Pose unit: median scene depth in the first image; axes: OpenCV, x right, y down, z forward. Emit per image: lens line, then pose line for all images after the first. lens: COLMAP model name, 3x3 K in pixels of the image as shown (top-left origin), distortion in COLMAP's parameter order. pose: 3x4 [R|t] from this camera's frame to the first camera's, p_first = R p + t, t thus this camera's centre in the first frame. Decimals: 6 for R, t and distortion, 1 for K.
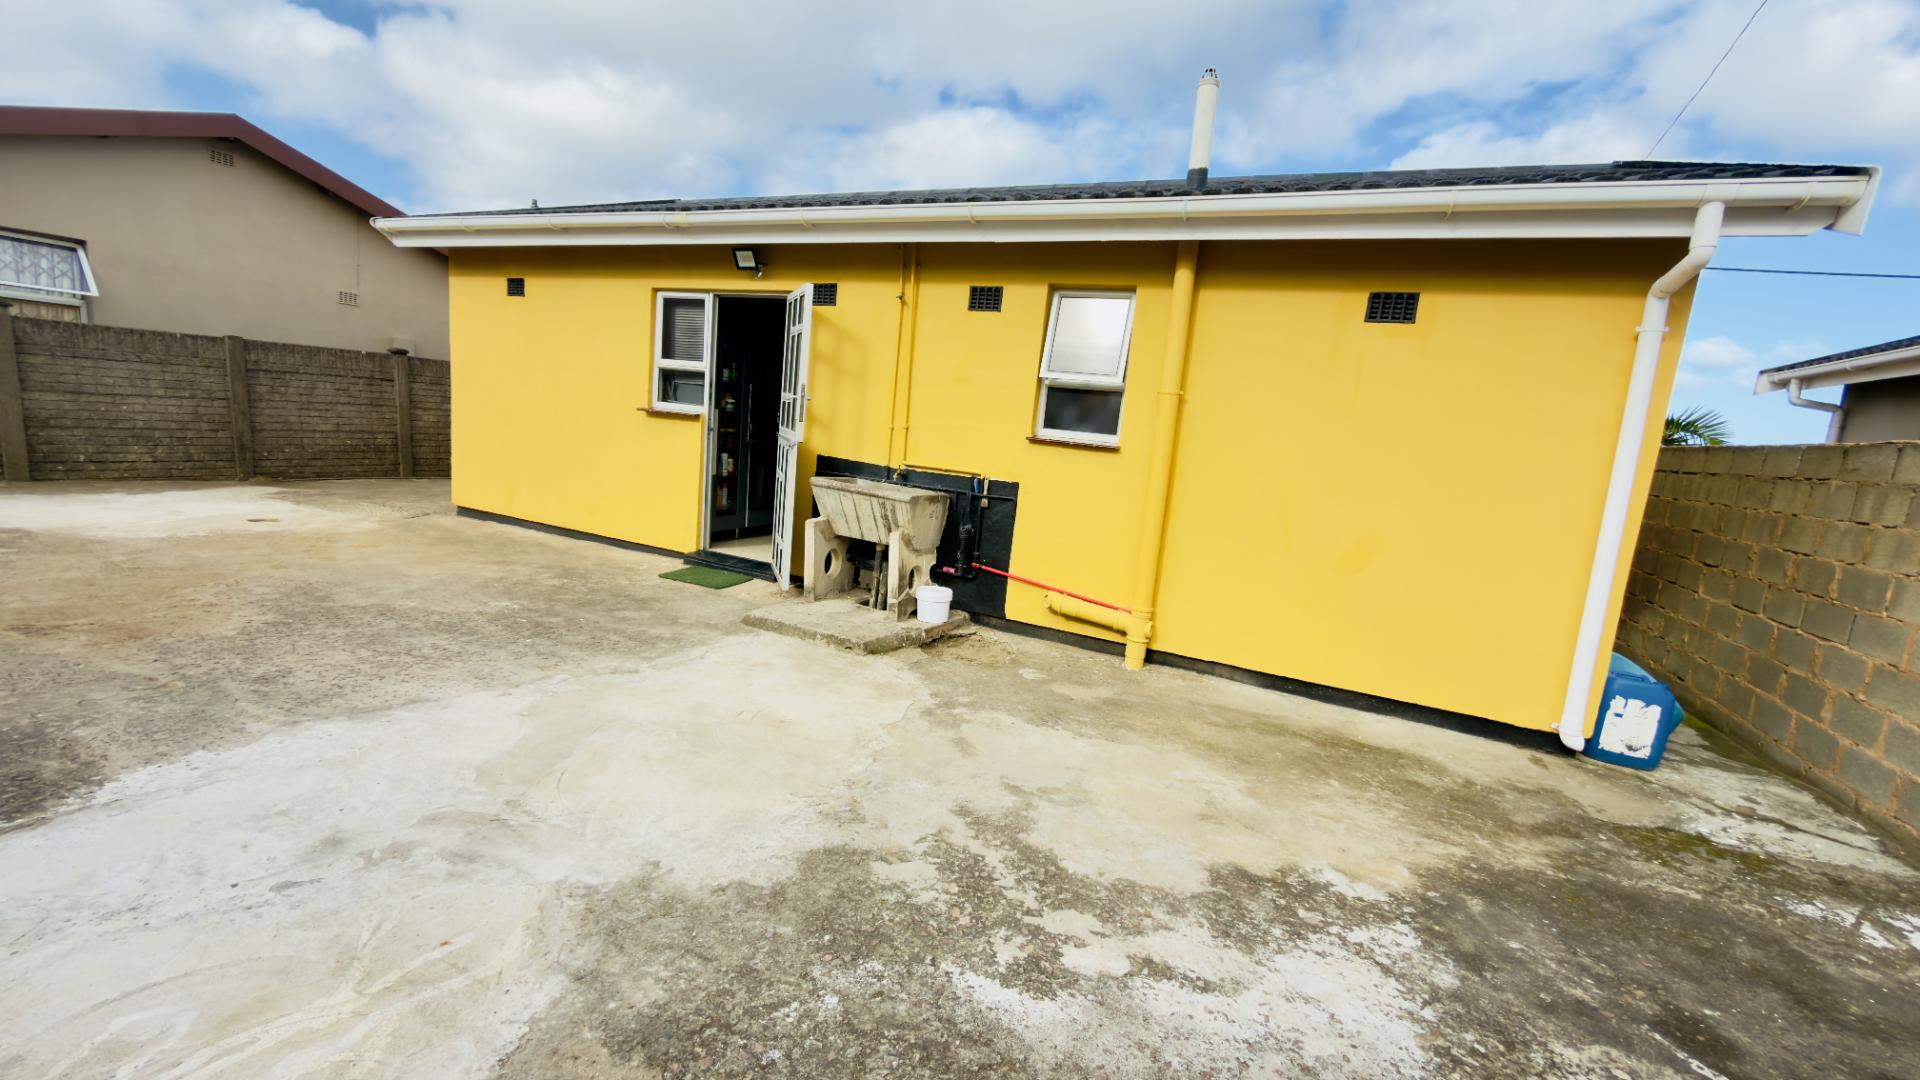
lens RADIAL K [[765.7, 0, 946.2], [0, 765.7, 537.9], [0, 0, 1]] dist [-0.001822, 0.000328]
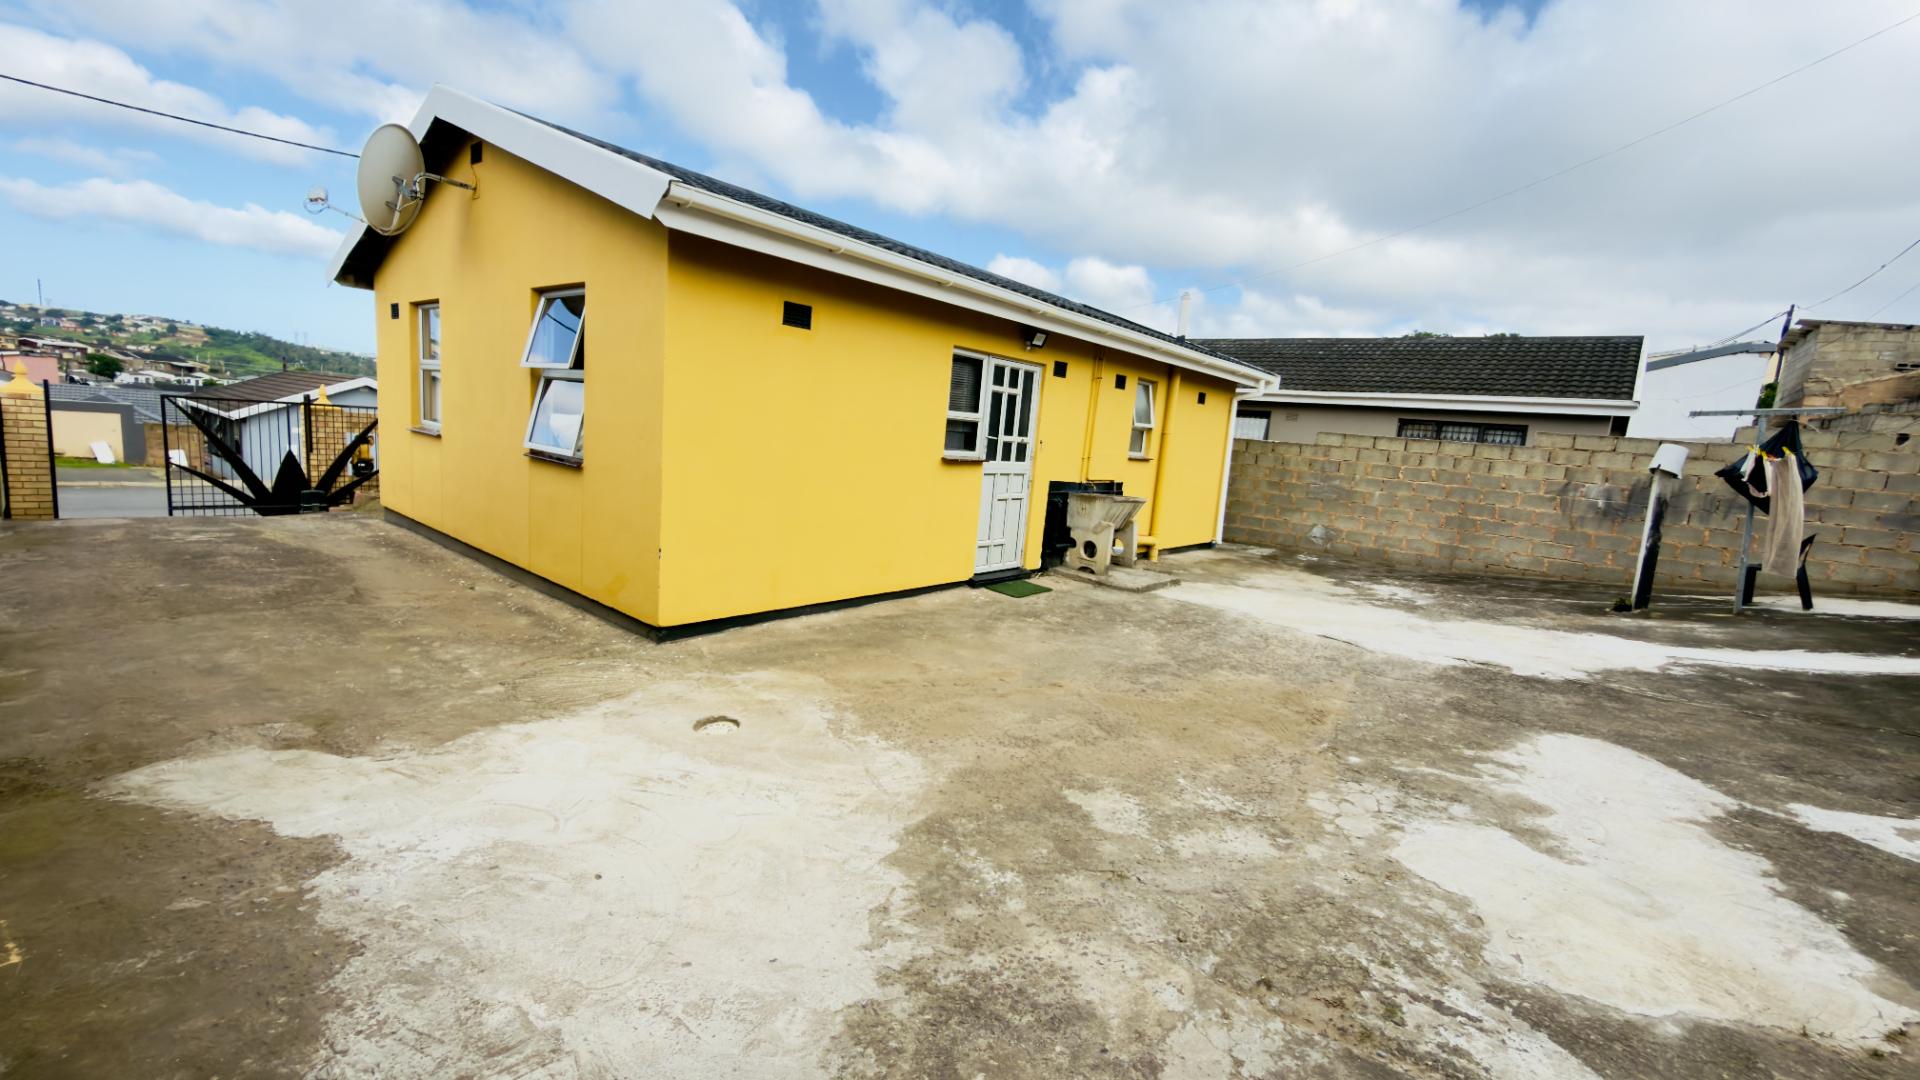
lens RADIAL K [[765.7, 0, 950.4], [0, 765.7, 541.0], [0, 0, 1]] dist [-0.001822, 0.000328]
pose [[0.262879, -0.208541, 0.942022, -1.586469], [0.104466, 0.976774, 0.187082, -0.286769], [-0.959157, 0.049229, 0.278558, 0.794909]]
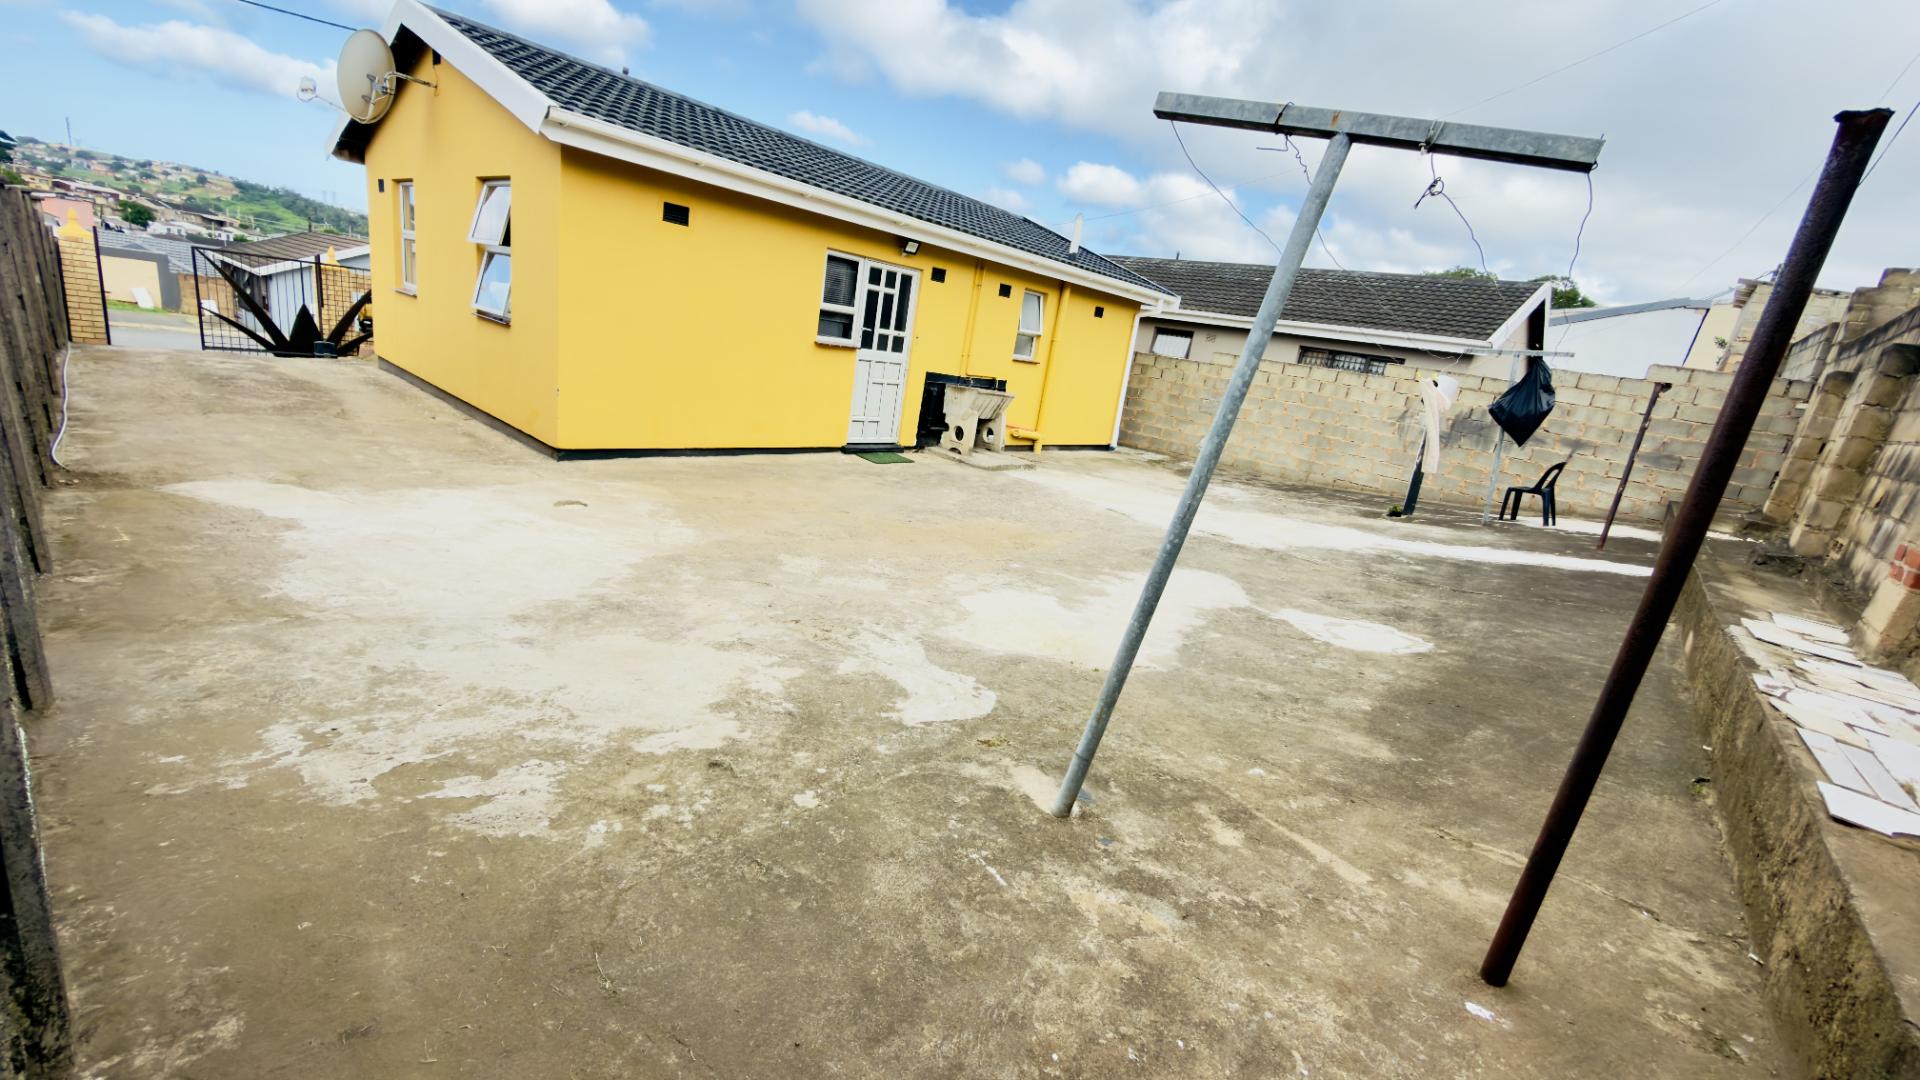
lens RADIAL K [[765.7, 0, 949.9], [0, 765.7, 541.6], [0, 0, 1]] dist [-0.001822, 0.000328]
pose [[0.306825, -0.294014, 0.905215, -1.791949], [0.038666, 0.954155, 0.296804, -0.251120], [-0.950980, -0.056066, 0.304127, 0.425007]]
